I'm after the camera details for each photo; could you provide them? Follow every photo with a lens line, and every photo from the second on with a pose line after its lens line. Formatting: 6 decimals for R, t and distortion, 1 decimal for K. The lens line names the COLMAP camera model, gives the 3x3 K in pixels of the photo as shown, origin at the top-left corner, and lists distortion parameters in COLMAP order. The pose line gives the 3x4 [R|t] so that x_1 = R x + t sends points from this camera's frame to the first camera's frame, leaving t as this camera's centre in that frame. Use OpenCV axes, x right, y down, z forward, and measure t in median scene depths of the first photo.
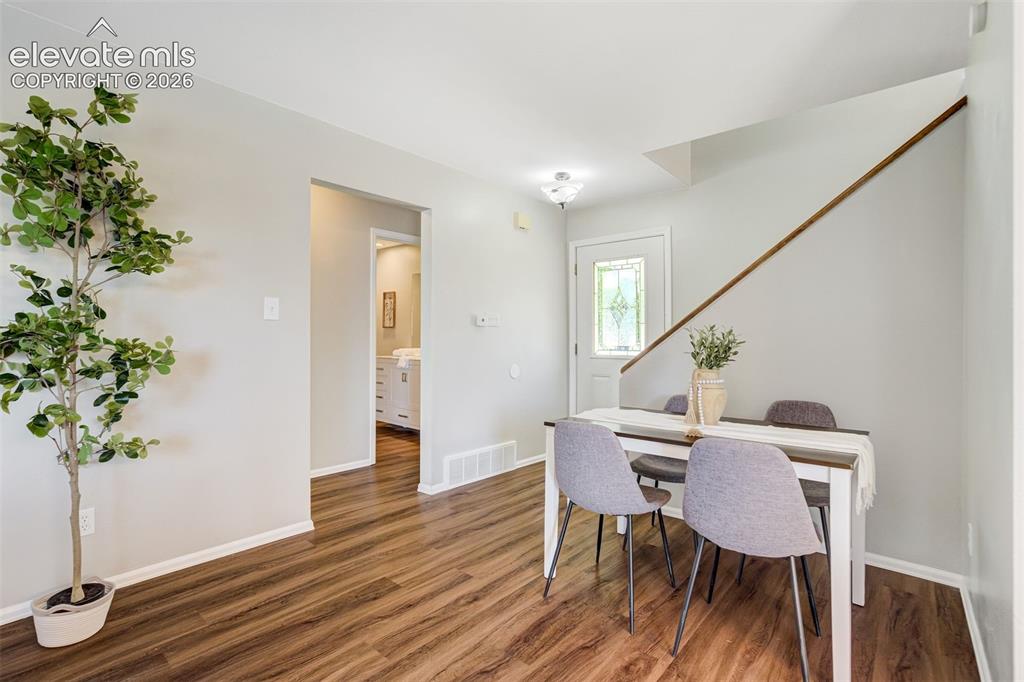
lens RADIAL K [[484.1, 0, 509.1], [0, 484.1, 341.9], [0, 0, 1]] dist [-0.027895, 0.006260]
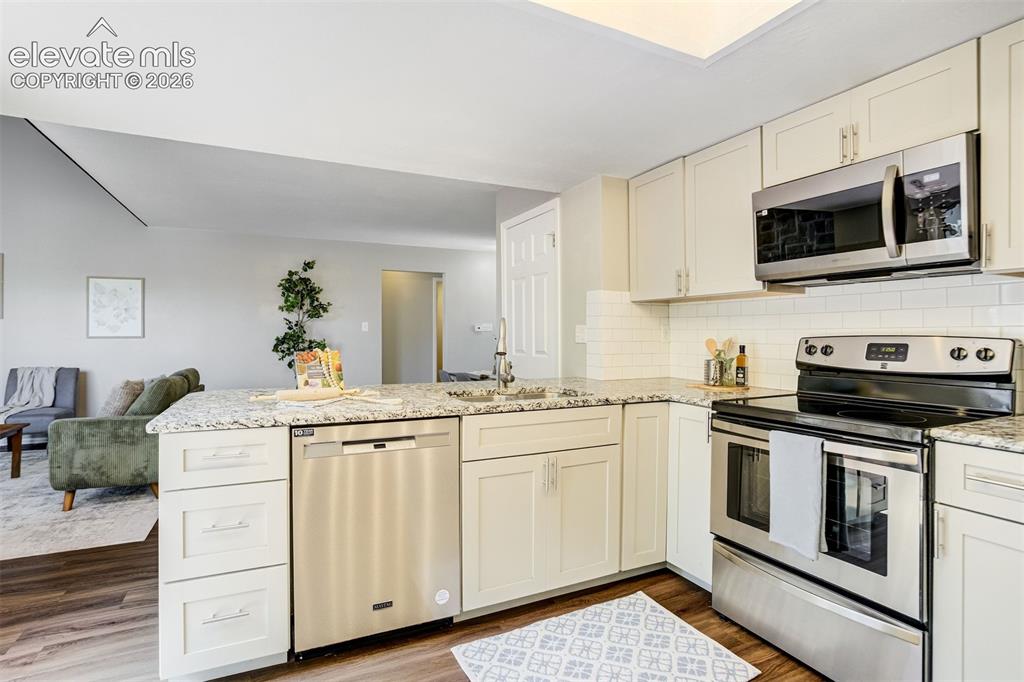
lens RADIAL K [[484.1, 0, 514.2], [0, 484.1, 333.6], [0, 0, 1]] dist [-0.027895, 0.006260]
pose [[0.940453, 0.000803, -0.339922, 1.546682], [-0.002590, 0.999985, -0.004801, -0.034742], [0.339913, 0.005395, 0.940441, -1.552733]]
